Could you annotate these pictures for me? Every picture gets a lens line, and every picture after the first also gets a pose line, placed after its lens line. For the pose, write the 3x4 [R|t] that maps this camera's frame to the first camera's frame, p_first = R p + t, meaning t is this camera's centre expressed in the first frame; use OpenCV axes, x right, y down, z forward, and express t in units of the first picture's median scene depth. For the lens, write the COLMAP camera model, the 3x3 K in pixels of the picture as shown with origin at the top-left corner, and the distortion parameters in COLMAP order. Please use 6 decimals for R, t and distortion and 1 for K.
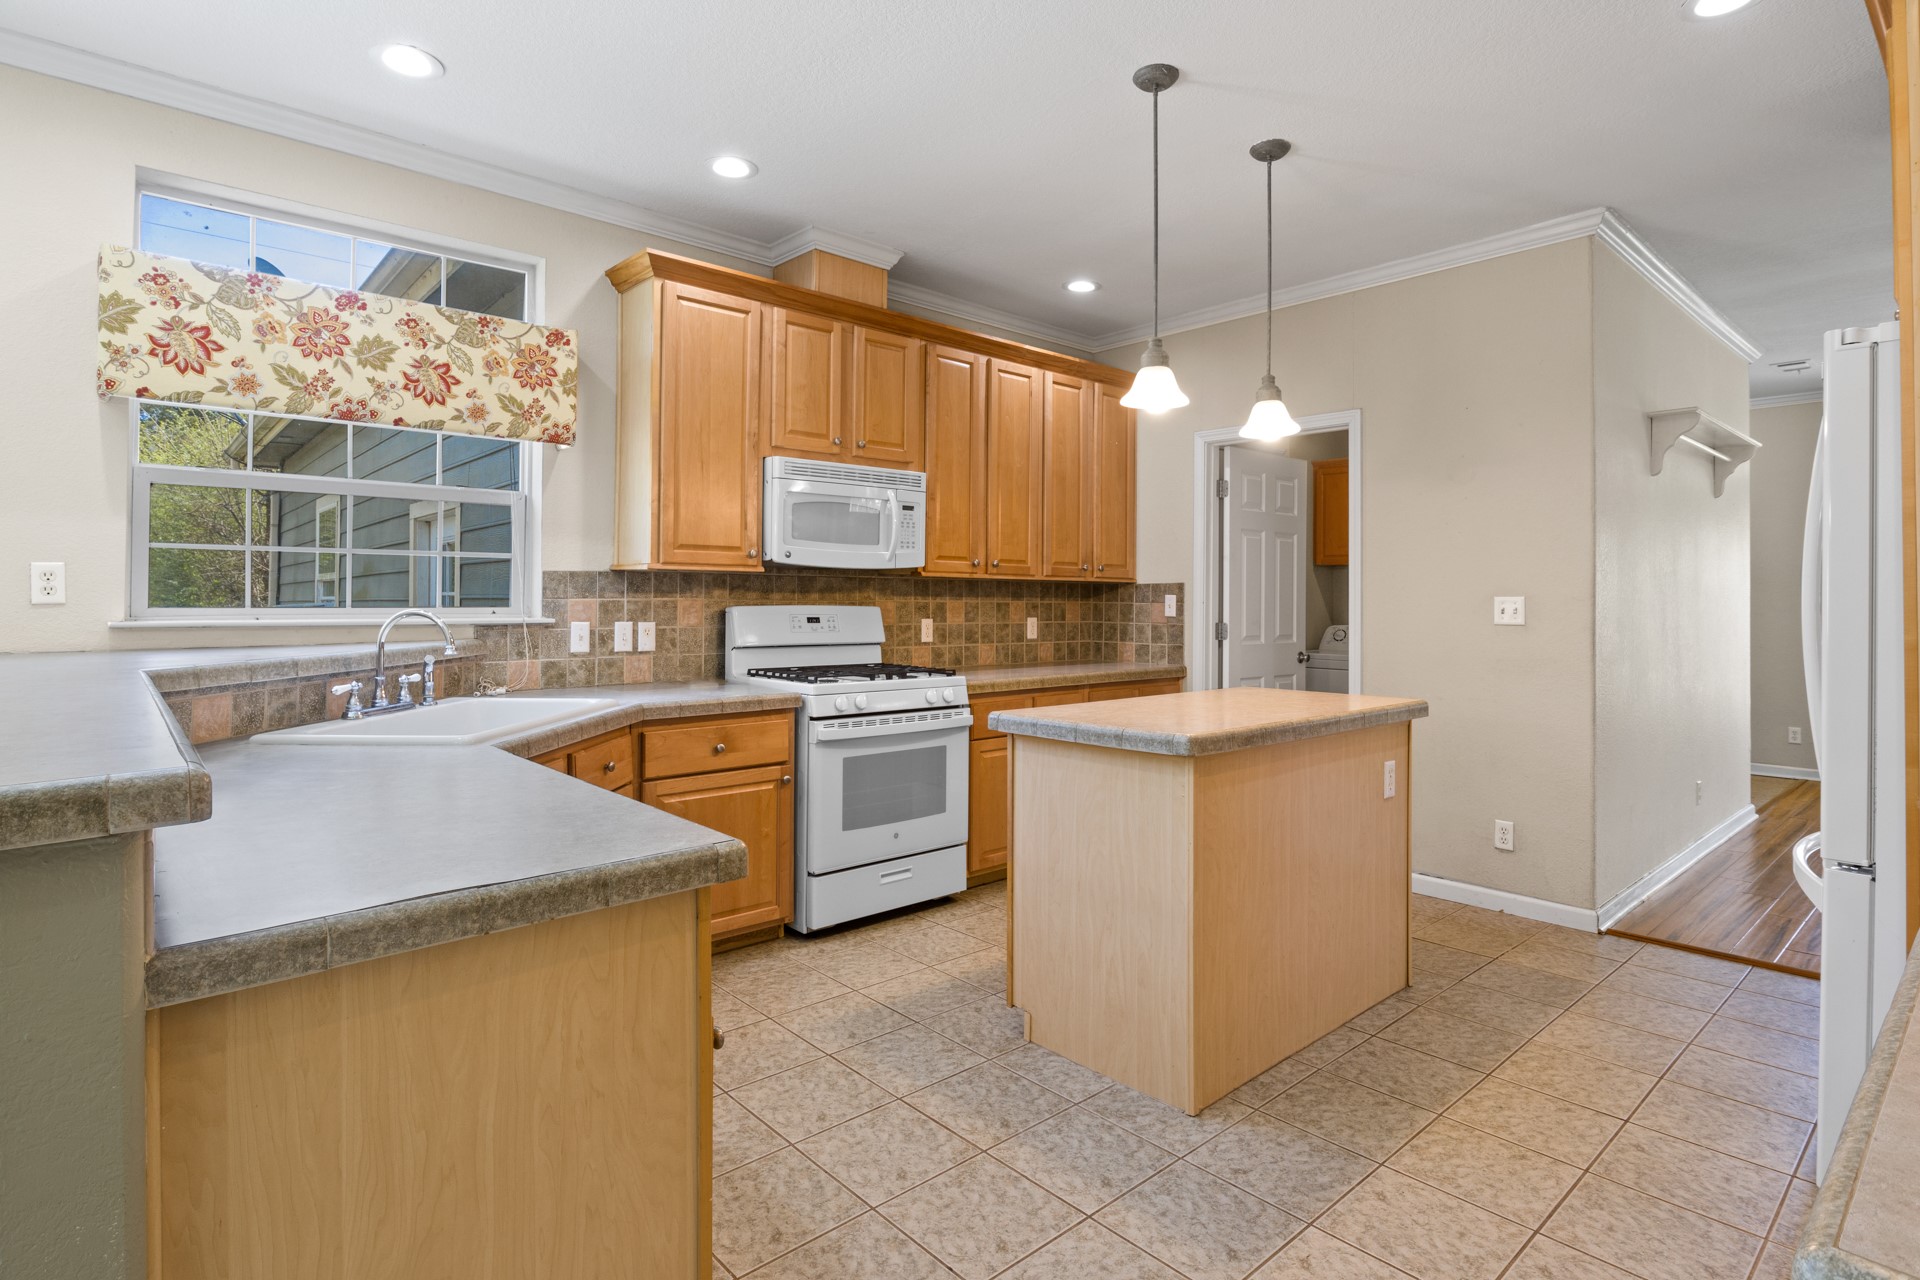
lens RADIAL K [[968.0, 0, 961.6], [0, 968.0, 598.4], [0, 0, 1]] dist [-0.005550, -0.001962]
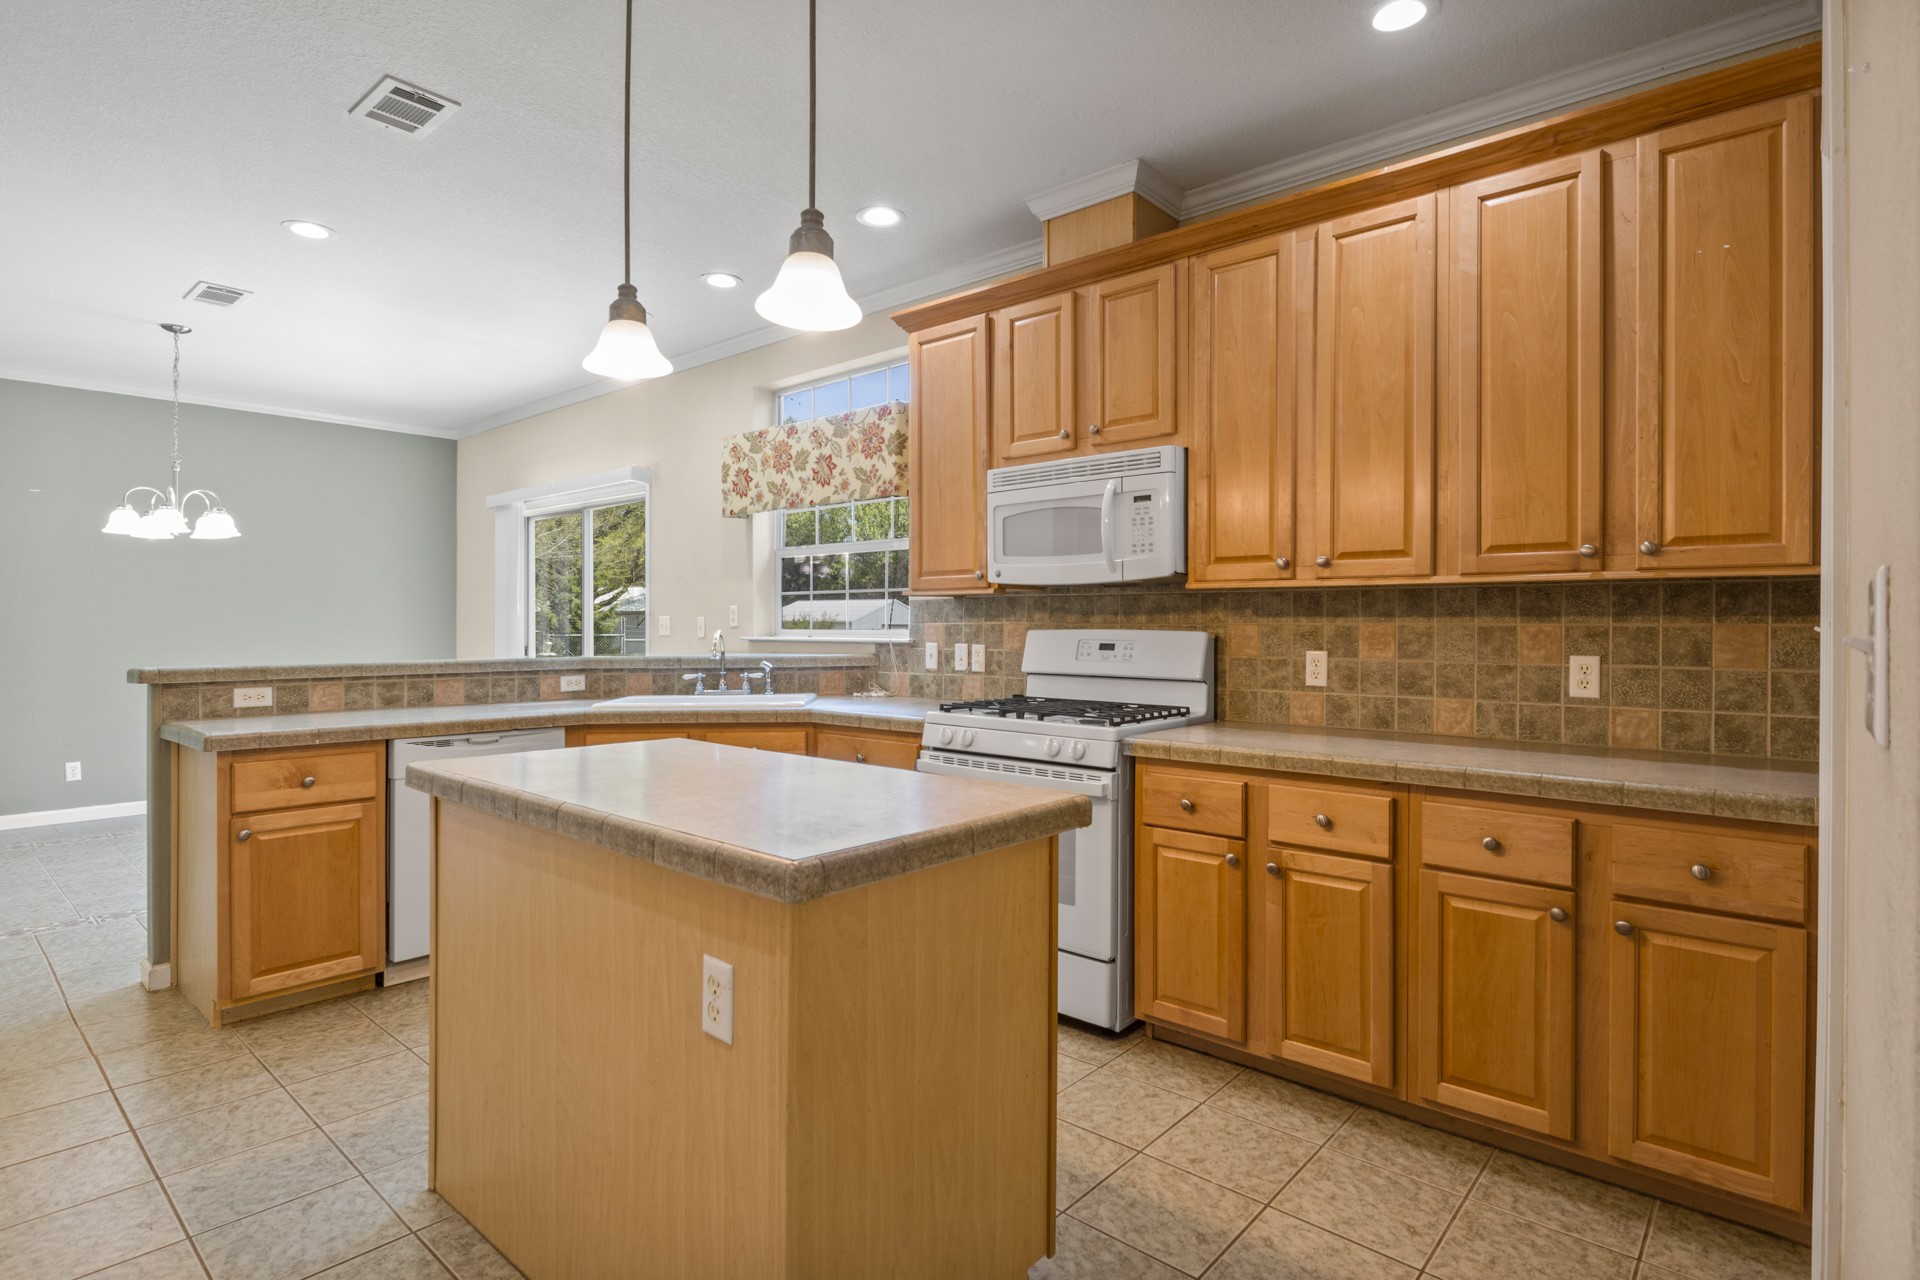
lens RADIAL K [[968.0, 0, 960.8], [0, 968.0, 632.6], [0, 0, 1]] dist [-0.005550, -0.001962]
pose [[0.121425, 0.002430, -0.992598, 0.710710], [0.000507, 0.999997, 0.002510, 0.008375], [0.992600, -0.000808, 0.121423, 0.821948]]
